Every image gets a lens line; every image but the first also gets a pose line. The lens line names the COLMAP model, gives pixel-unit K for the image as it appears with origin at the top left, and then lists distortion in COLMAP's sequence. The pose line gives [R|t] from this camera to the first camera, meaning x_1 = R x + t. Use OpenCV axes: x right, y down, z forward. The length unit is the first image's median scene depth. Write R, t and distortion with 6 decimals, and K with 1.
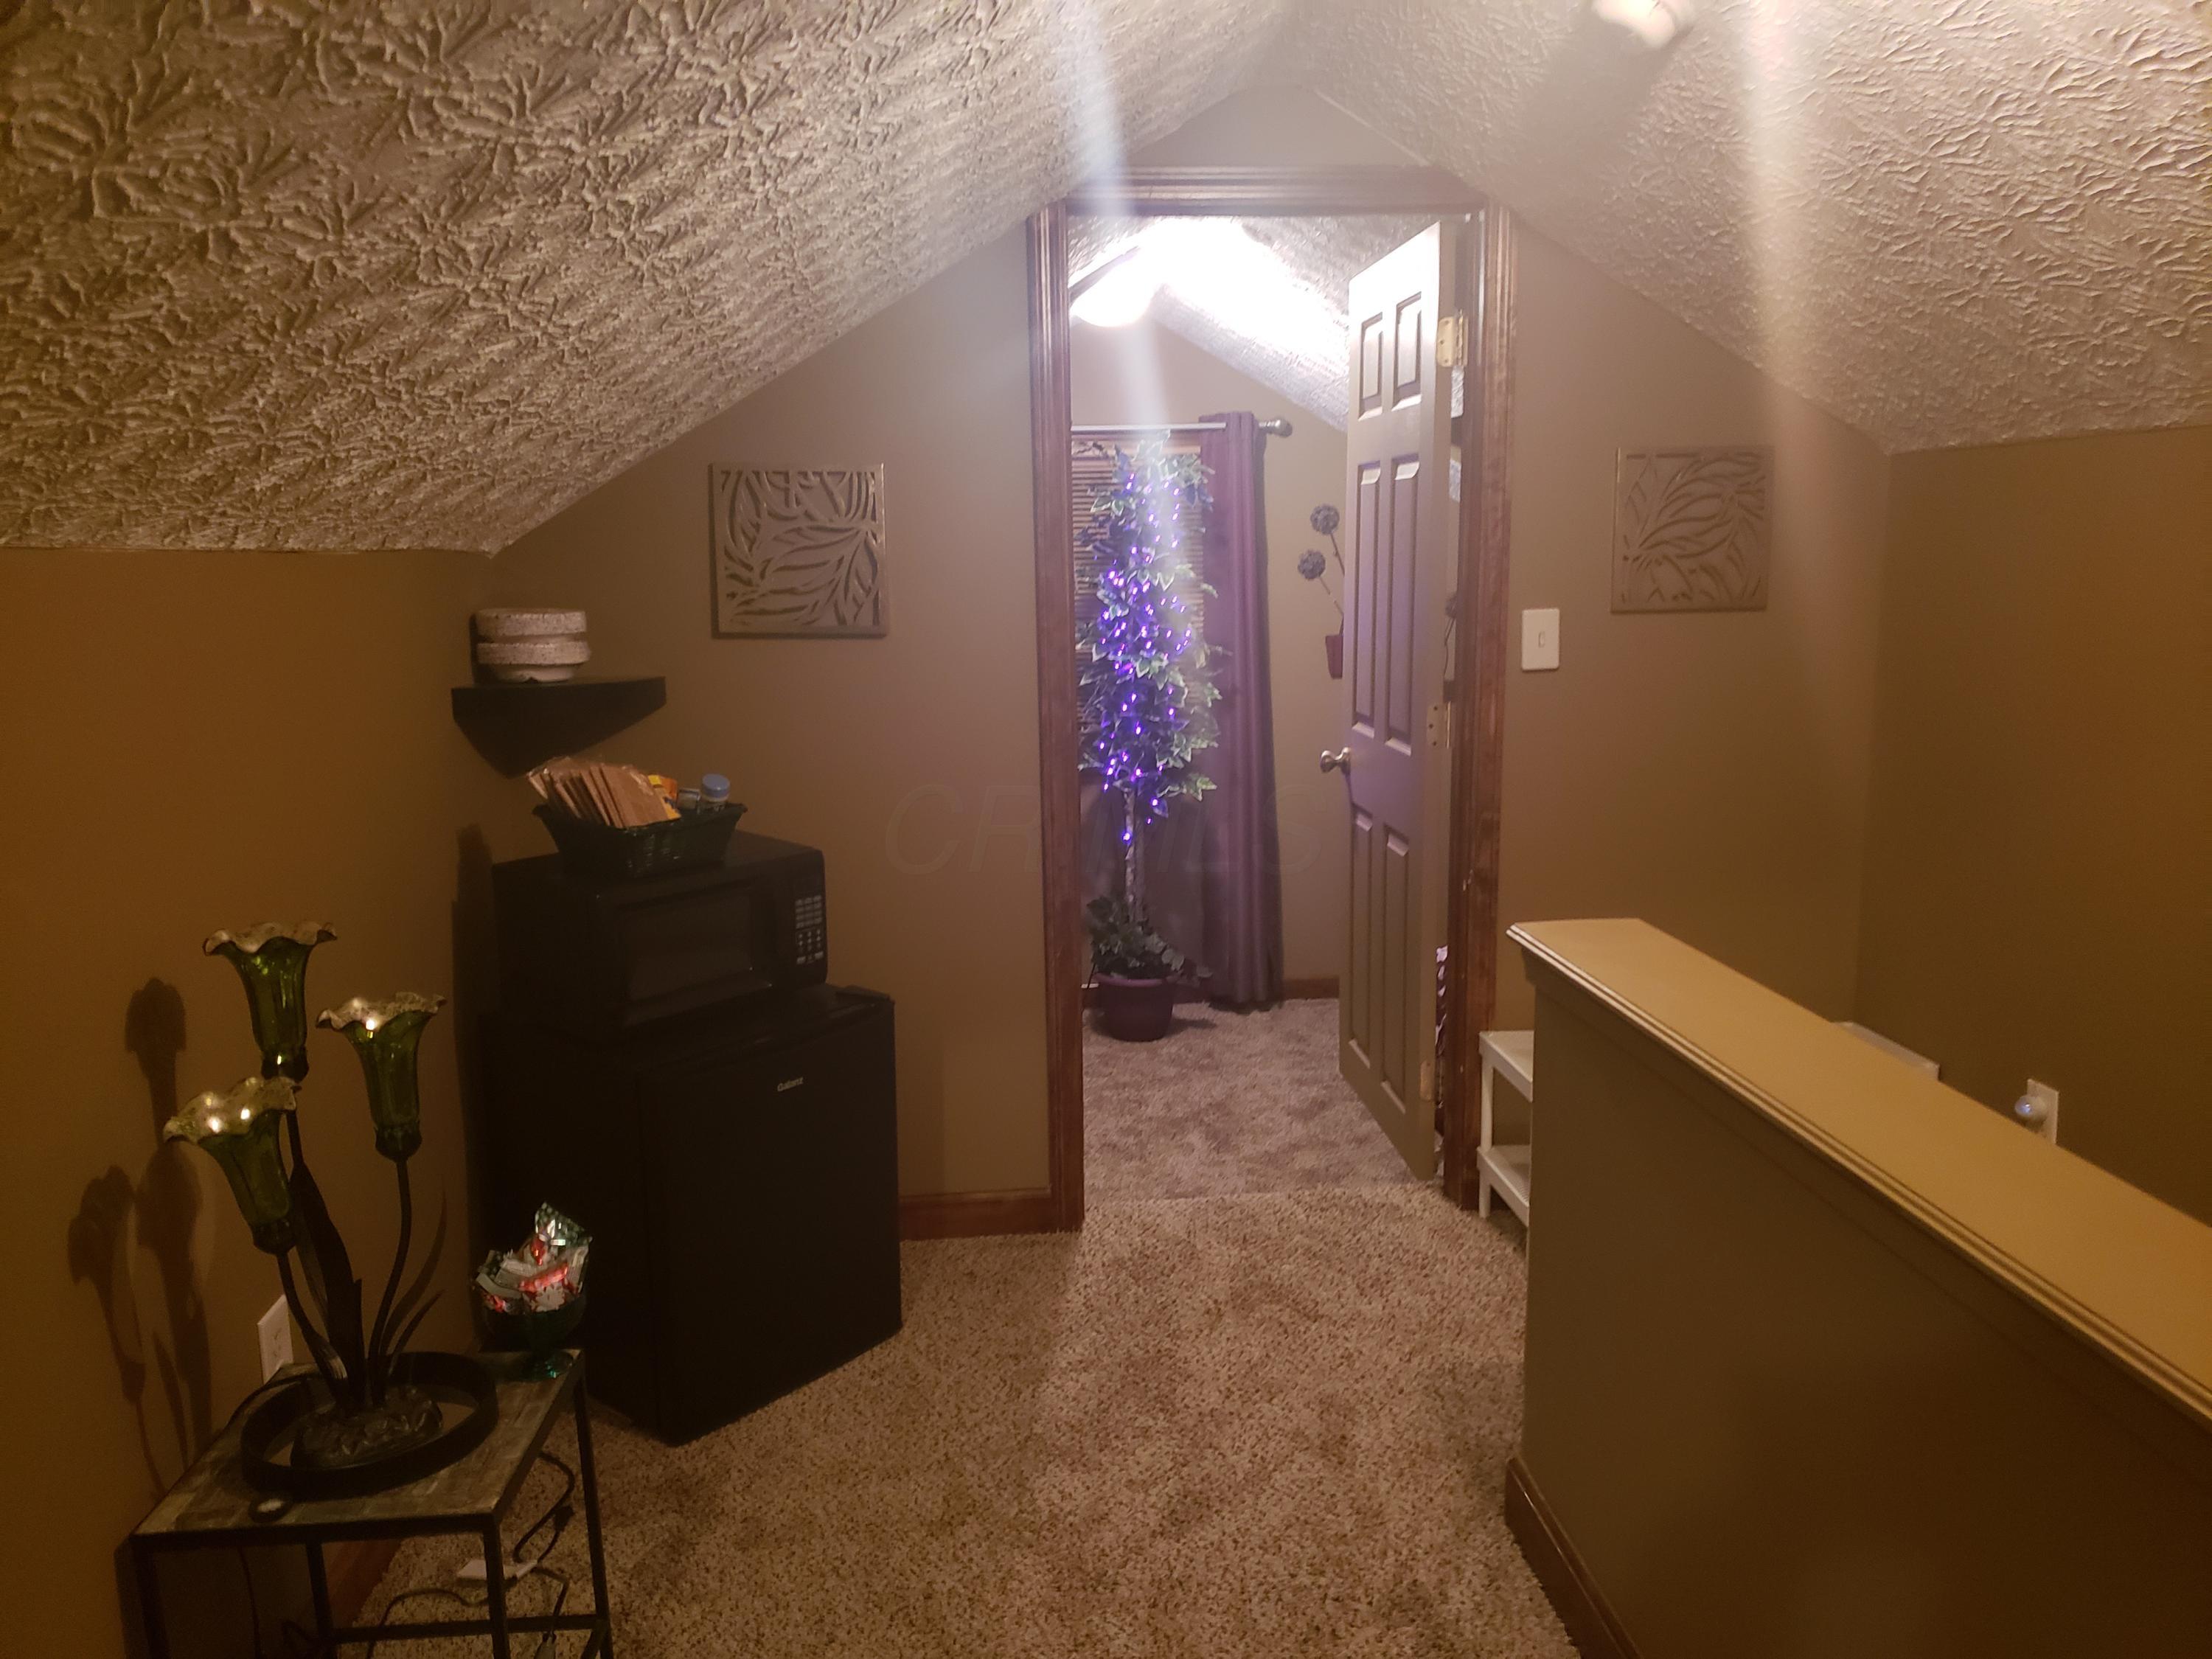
lens RADIAL K [[1664.3, 0, 1102.9], [0, 1664.3, 830.0], [0, 0, 1]] dist [0.051002, 0.001000]
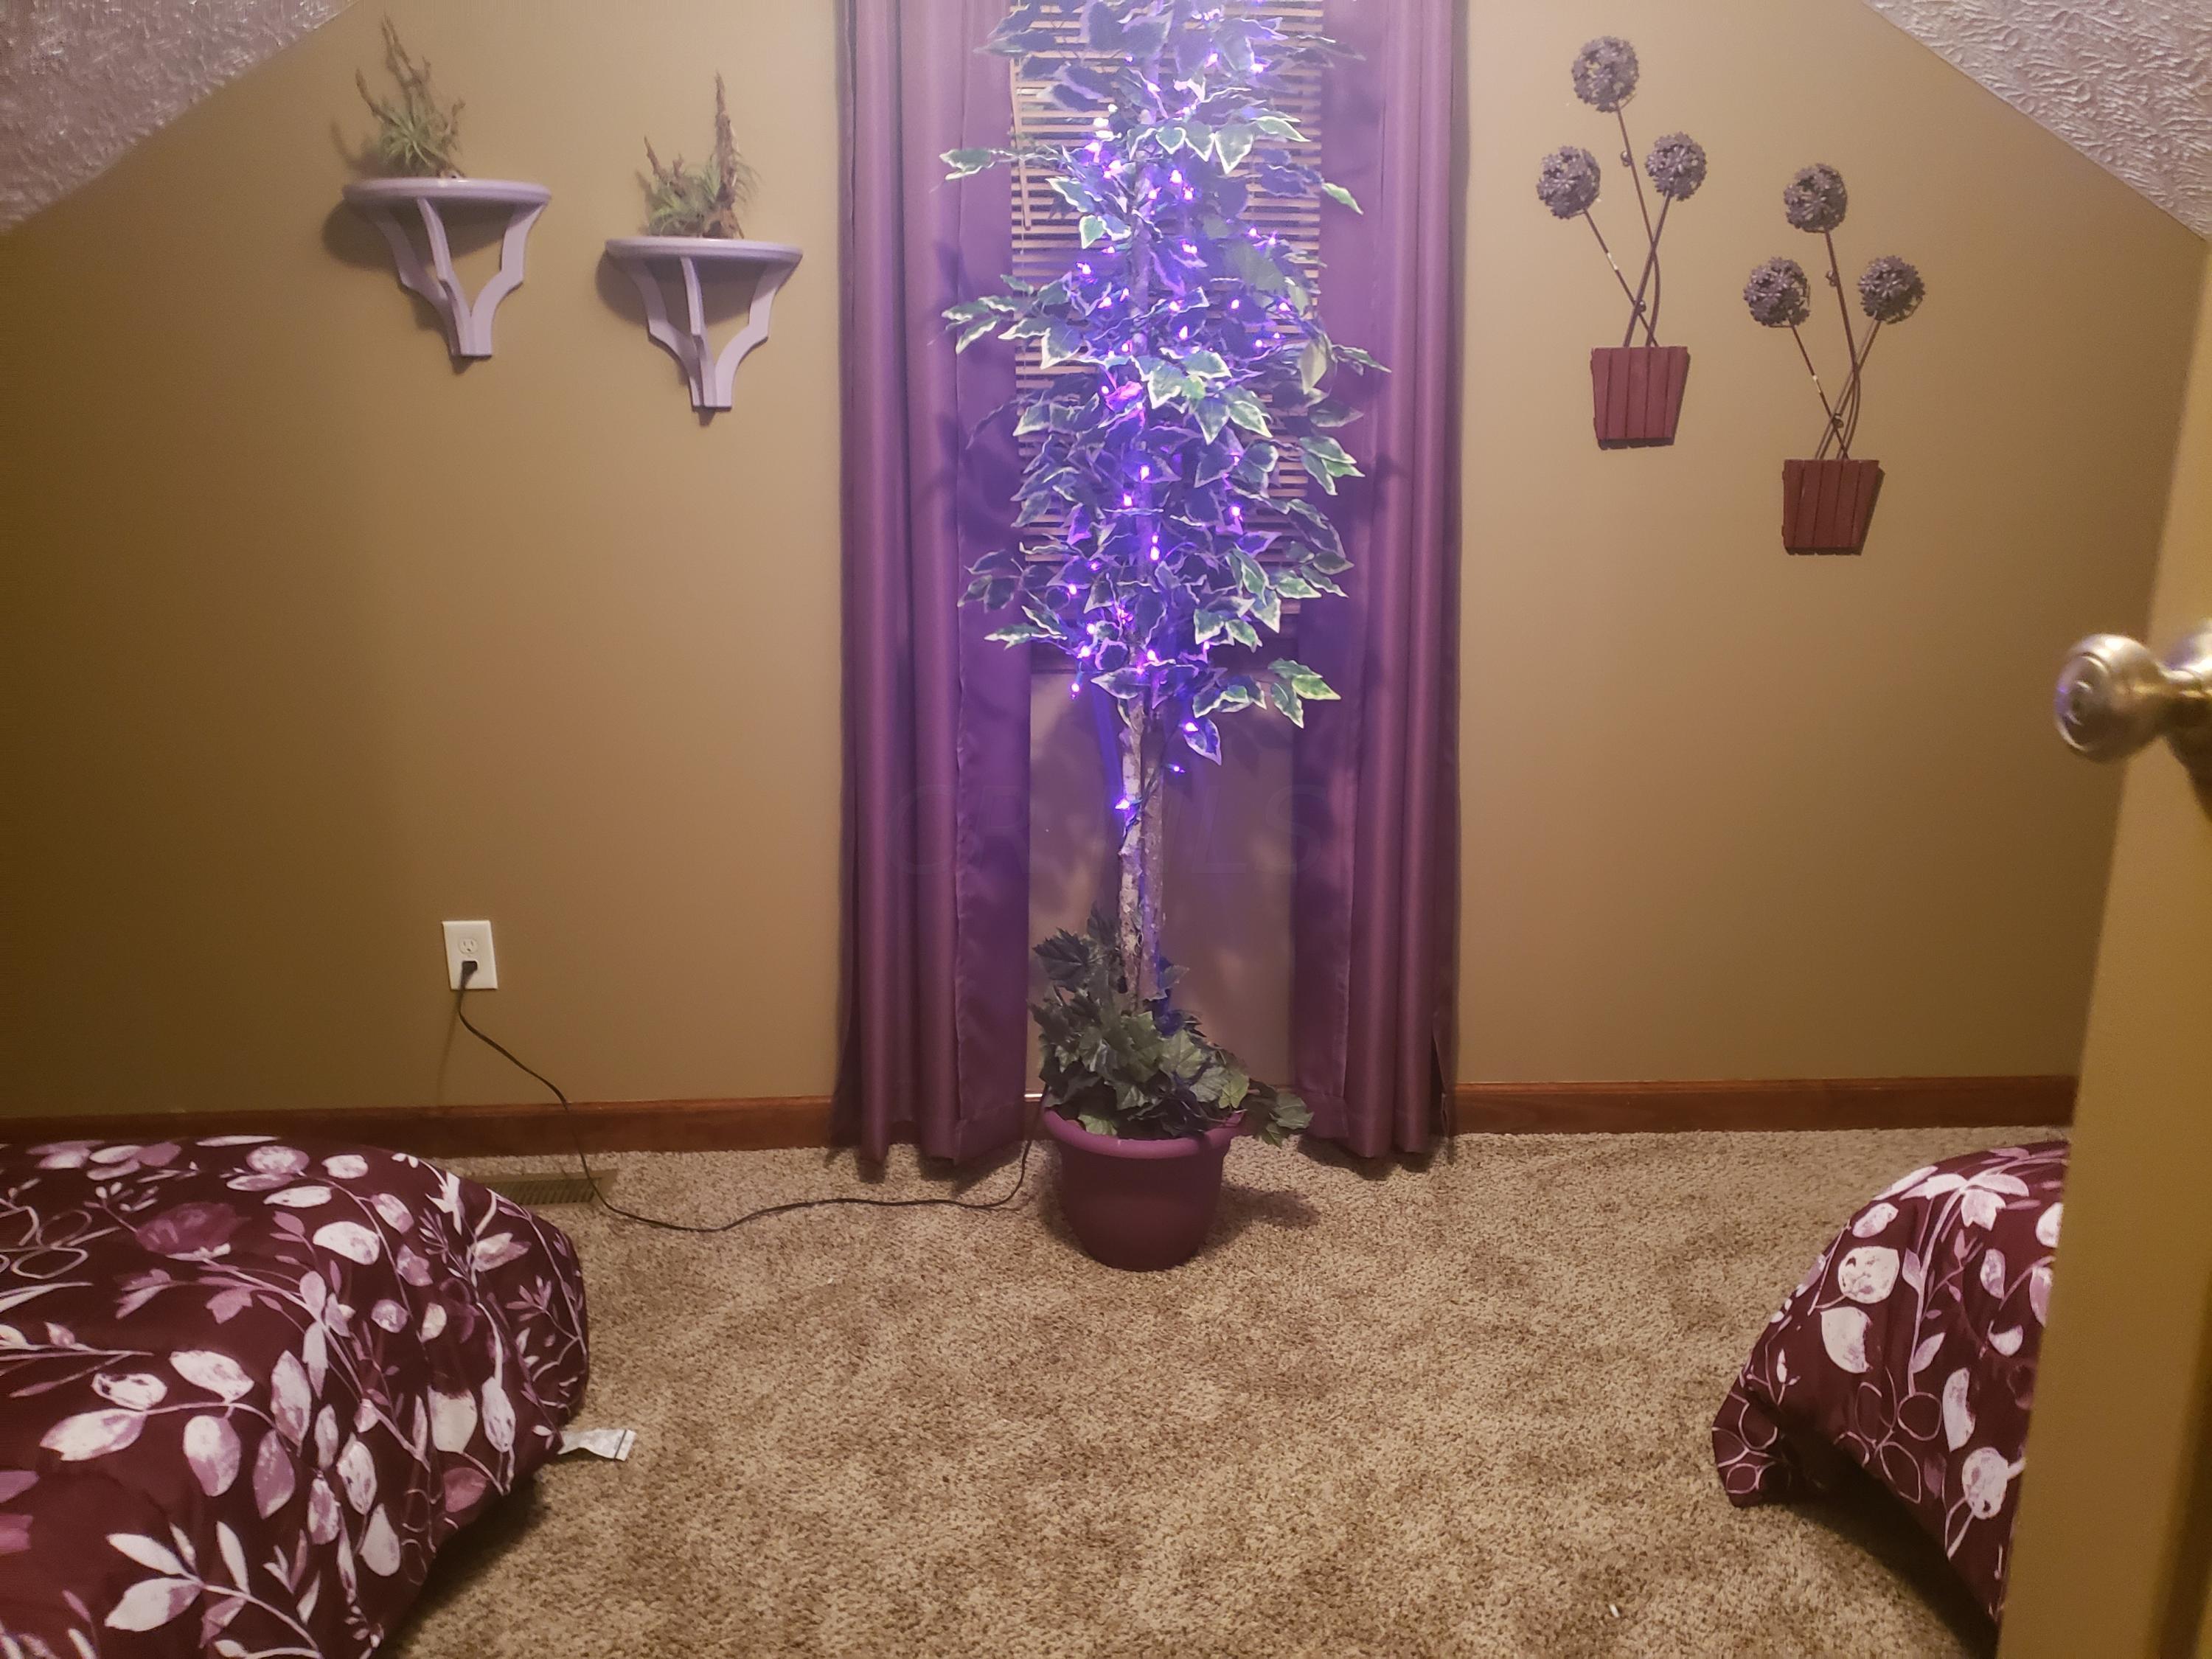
lens RADIAL K [[1664.3, 0, 1111.8], [0, 1664.3, 835.3], [0, 0, 1]] dist [0.051002, 0.001000]
pose [[0.999048, 0.026867, -0.034355, 0.026315], [-0.023594, 0.995445, 0.092368, -0.027715], [0.036680, -0.091470, 0.995132, 0.574530]]
